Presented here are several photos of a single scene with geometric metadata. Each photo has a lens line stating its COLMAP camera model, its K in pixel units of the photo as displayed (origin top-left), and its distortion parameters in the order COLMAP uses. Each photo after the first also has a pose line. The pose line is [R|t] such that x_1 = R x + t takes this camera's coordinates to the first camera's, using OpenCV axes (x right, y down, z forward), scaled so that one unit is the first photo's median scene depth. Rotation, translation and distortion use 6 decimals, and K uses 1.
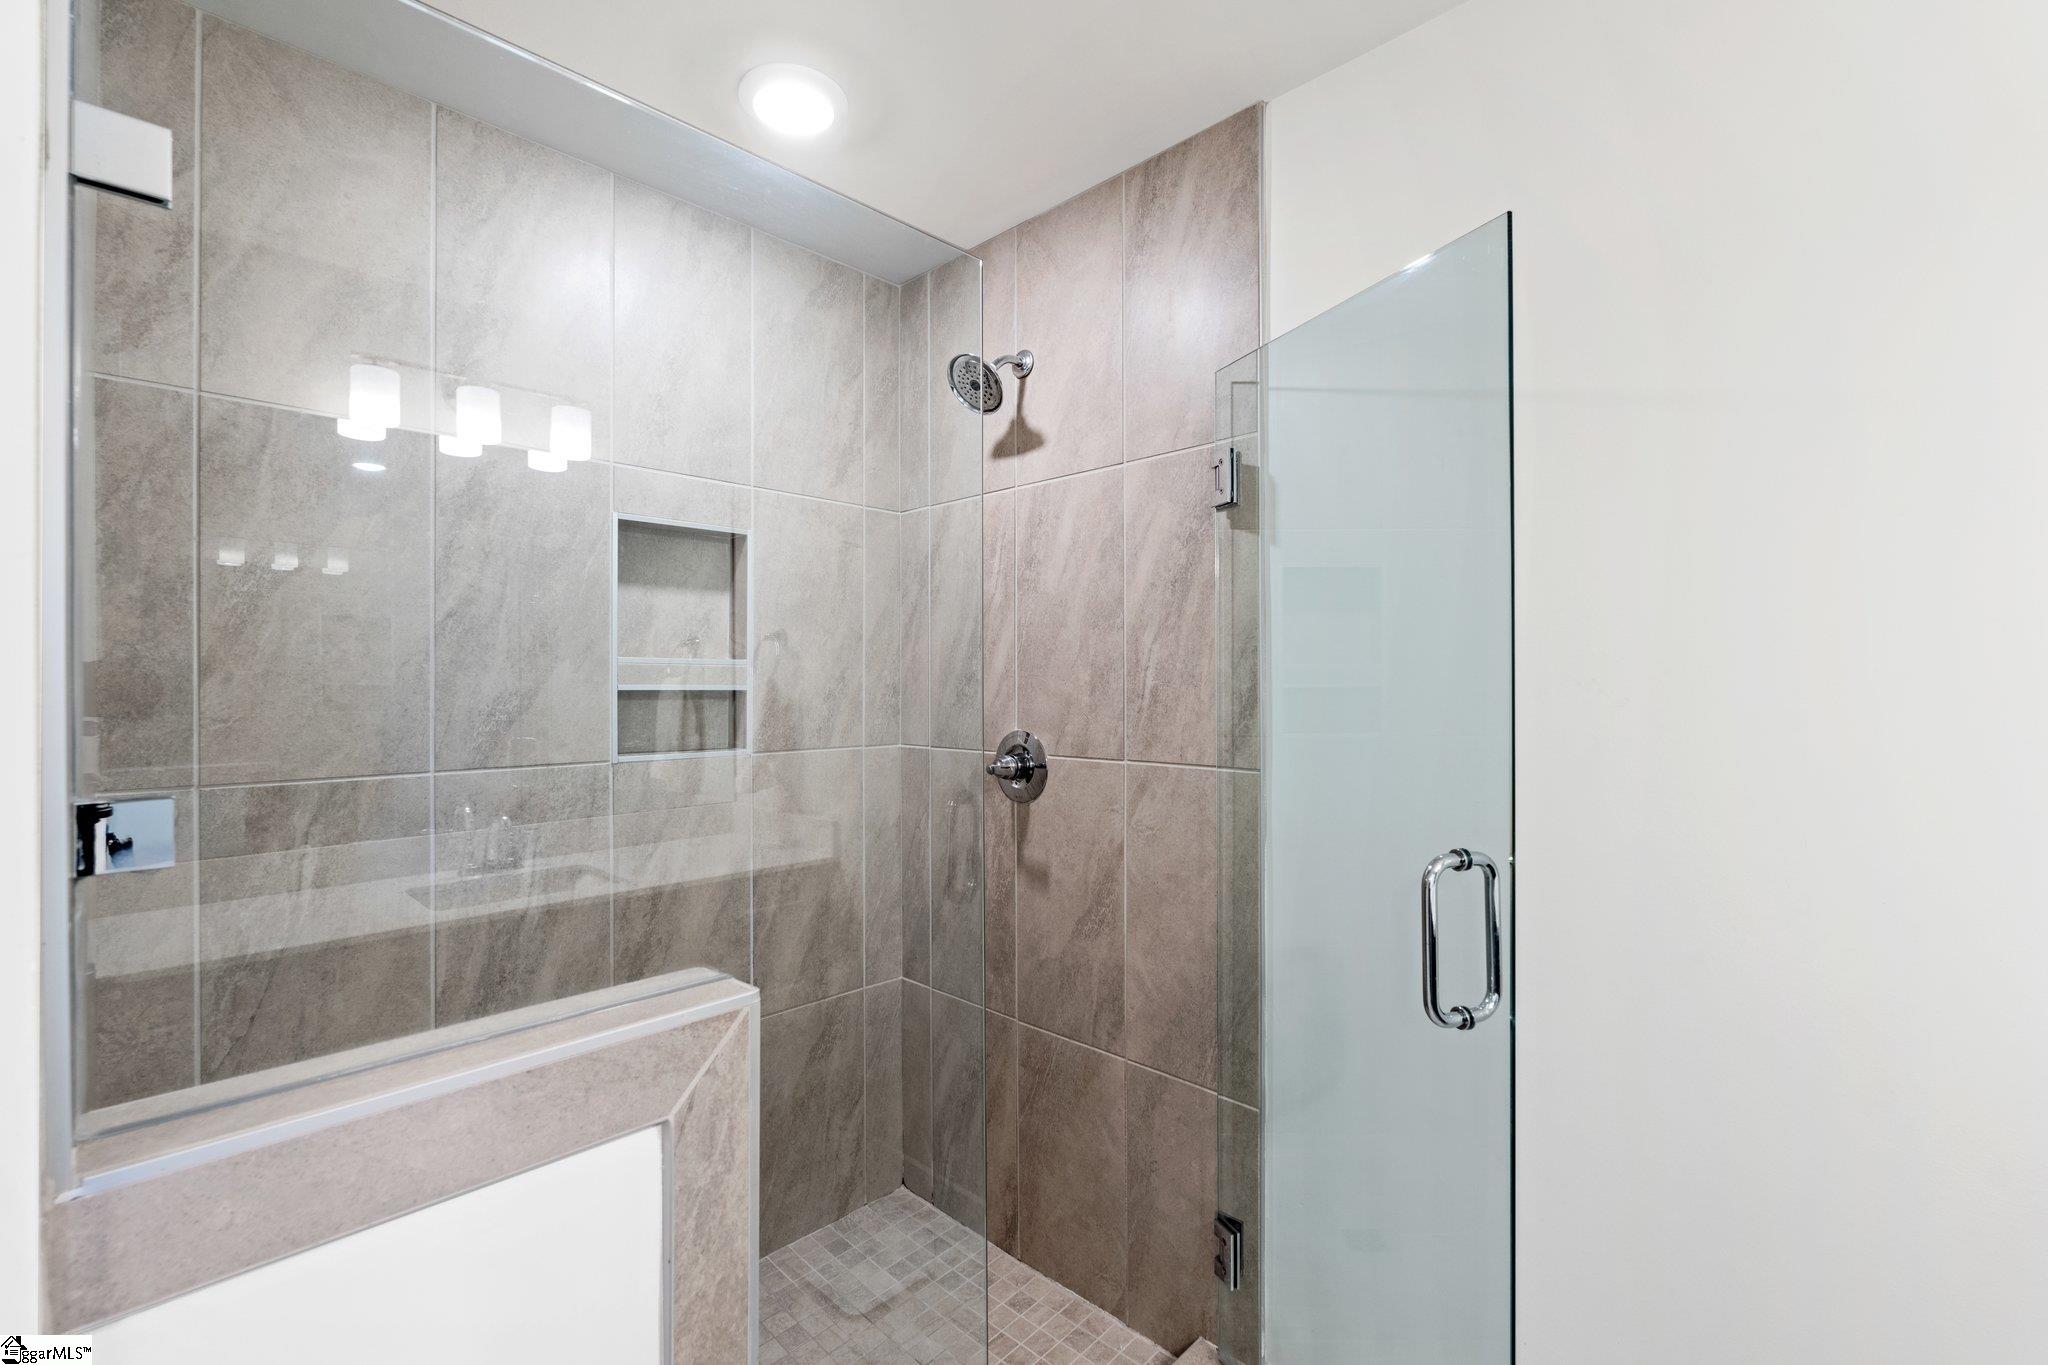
lens RADIAL K [[887.1, 0, 1024.0], [0, 887.1, 682.5], [0, 0, 1]] dist [-0.003090, -0.000291]
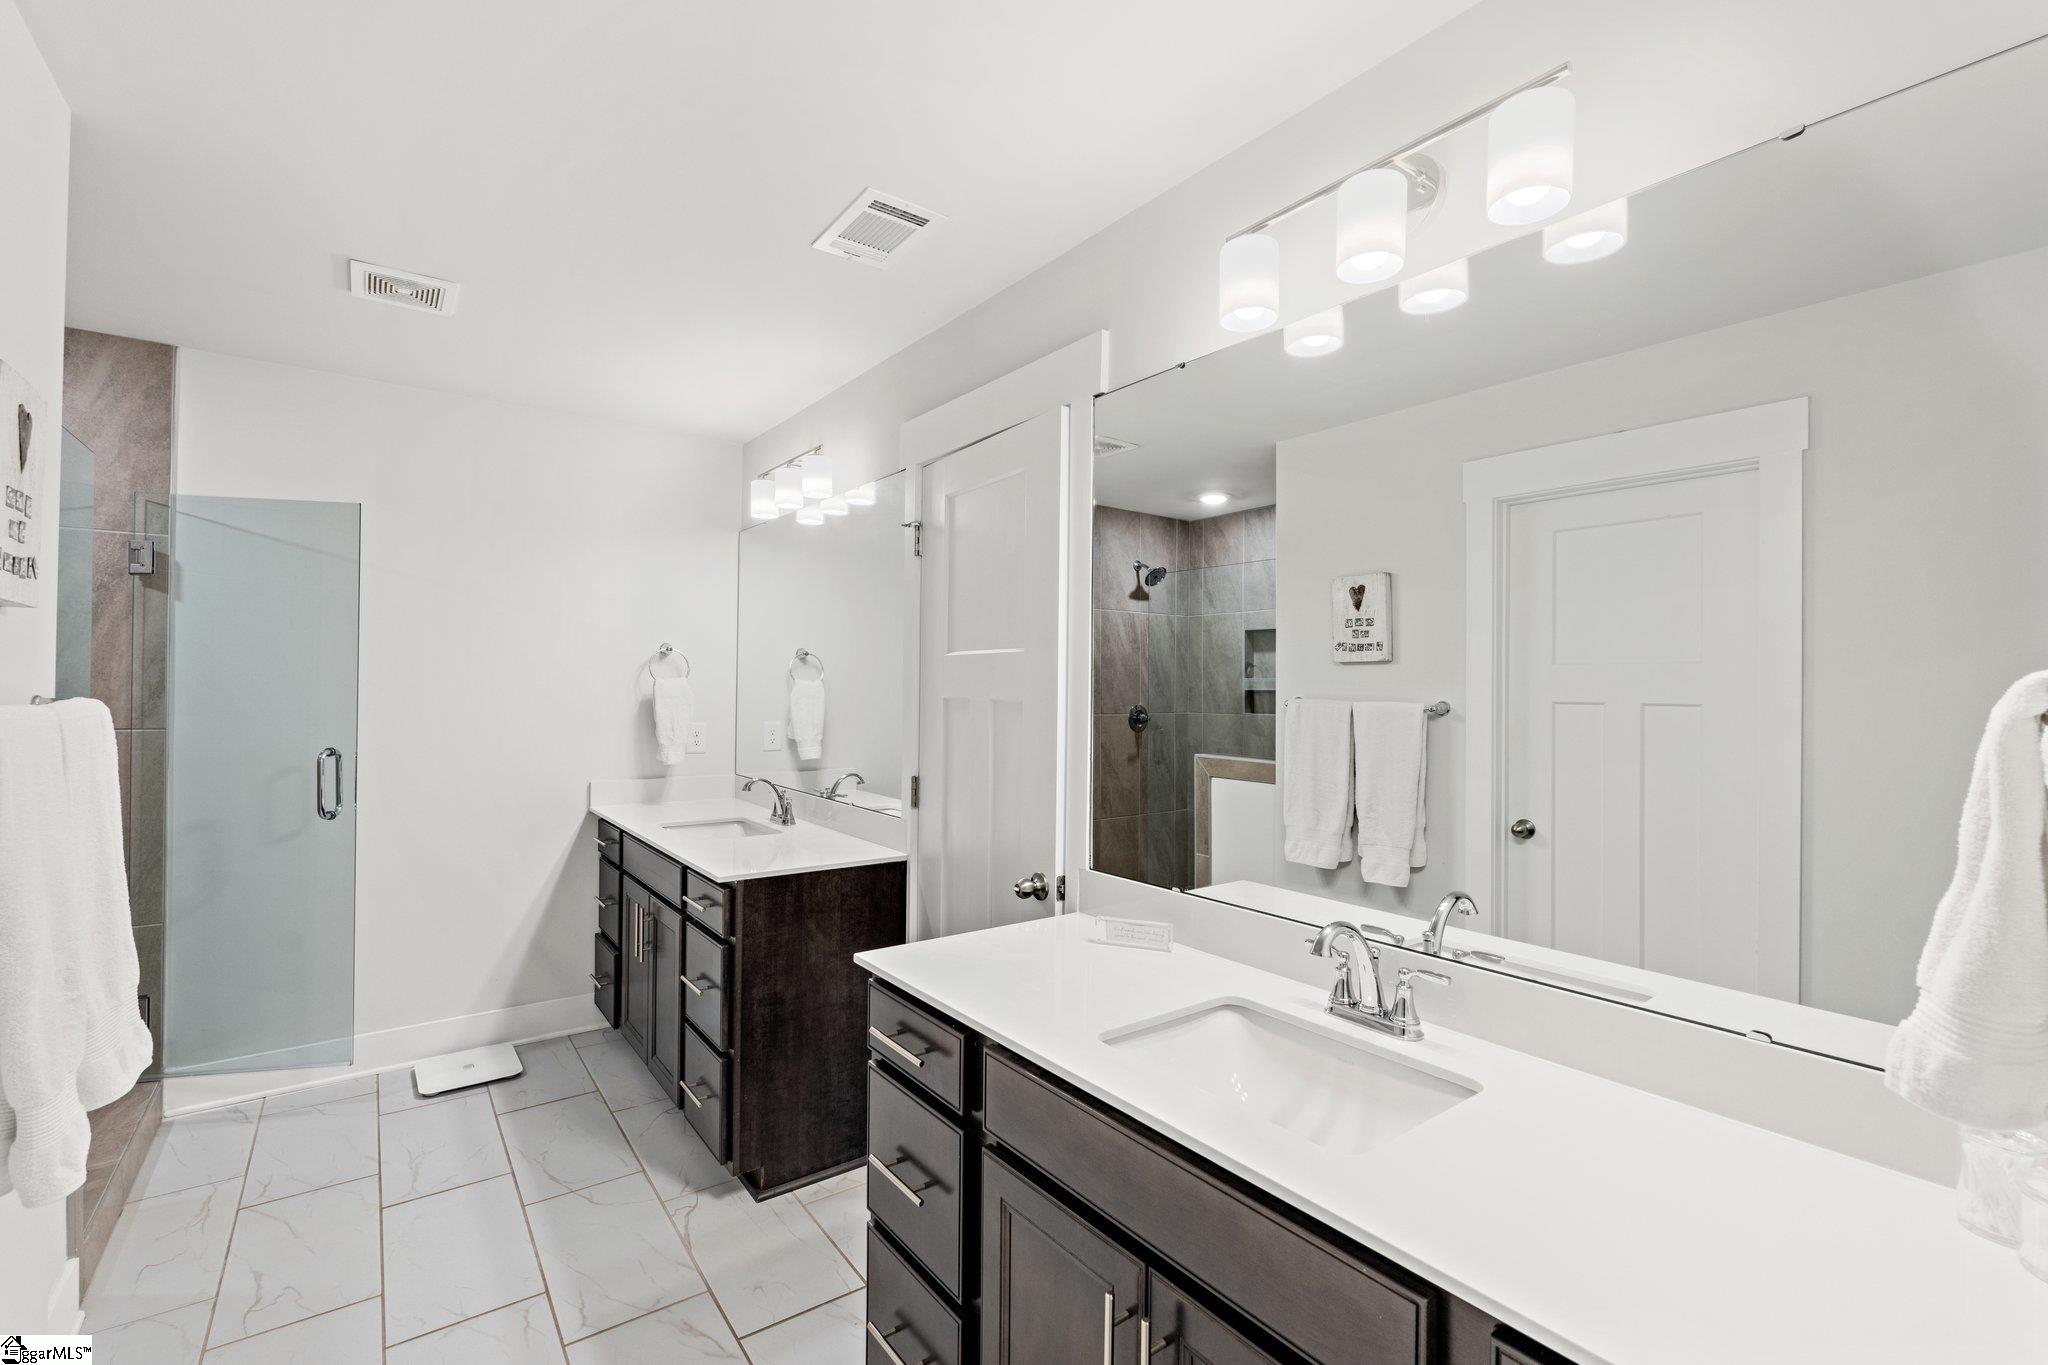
lens RADIAL K [[887.1, 0, 1024.0], [0, 887.1, 682.5], [0, 0, 1]] dist [-0.003090, -0.000291]
pose [[0.154710, 0.010862, 0.987900, -1.188301], [-0.013439, 0.999870, -0.008889, 0.001026], [-0.987868, -0.011901, 0.154836, -0.932342]]
